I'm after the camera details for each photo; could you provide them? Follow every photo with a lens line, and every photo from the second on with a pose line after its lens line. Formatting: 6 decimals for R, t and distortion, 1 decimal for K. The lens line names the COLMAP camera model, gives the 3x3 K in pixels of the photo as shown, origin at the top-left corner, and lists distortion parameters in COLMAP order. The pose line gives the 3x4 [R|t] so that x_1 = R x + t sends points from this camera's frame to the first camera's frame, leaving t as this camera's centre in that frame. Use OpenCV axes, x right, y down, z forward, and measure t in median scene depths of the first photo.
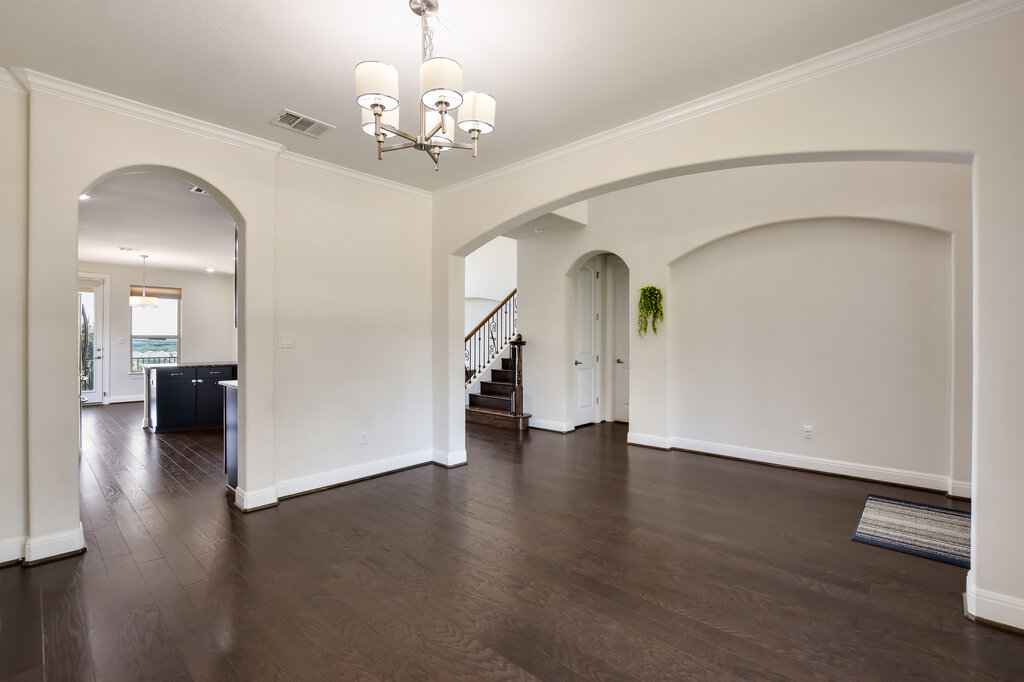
lens RADIAL K [[447.0, 0, 498.2], [0, 447.0, 340.6], [0, 0, 1]] dist [-0.021908, 0.002753]
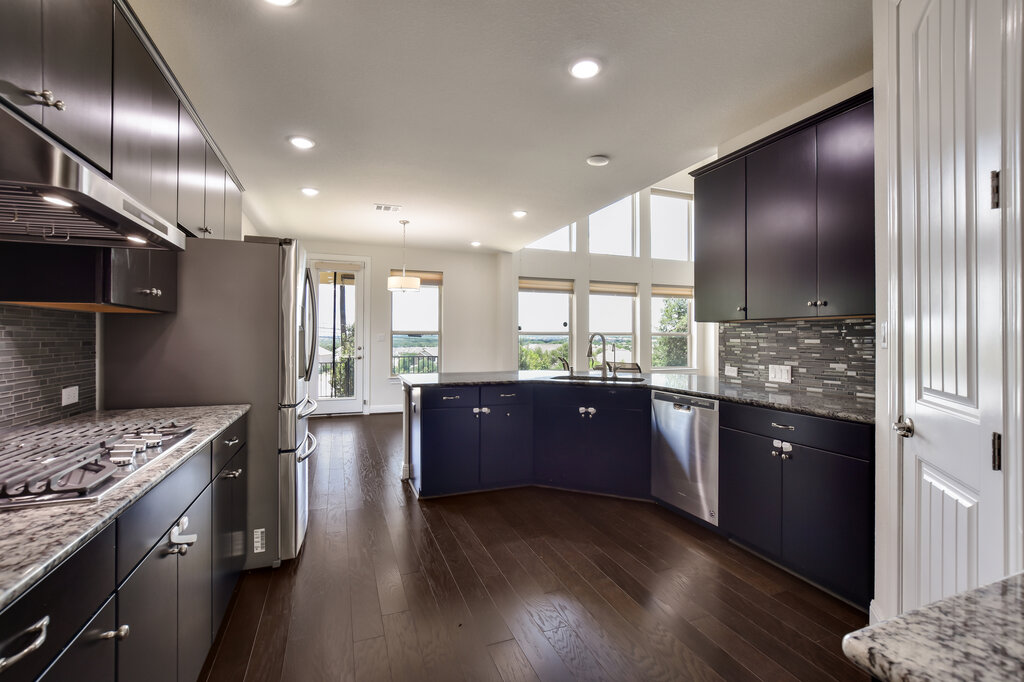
lens RADIAL K [[447.0, 0, 510.8], [0, 447.0, 334.7], [0, 0, 1]] dist [-0.021908, 0.002753]
pose [[0.902915, -0.001530, -0.429817, -0.293589], [-0.000840, 0.999985, -0.005324, -0.000291], [0.429819, 0.005169, 0.902900, 0.368798]]
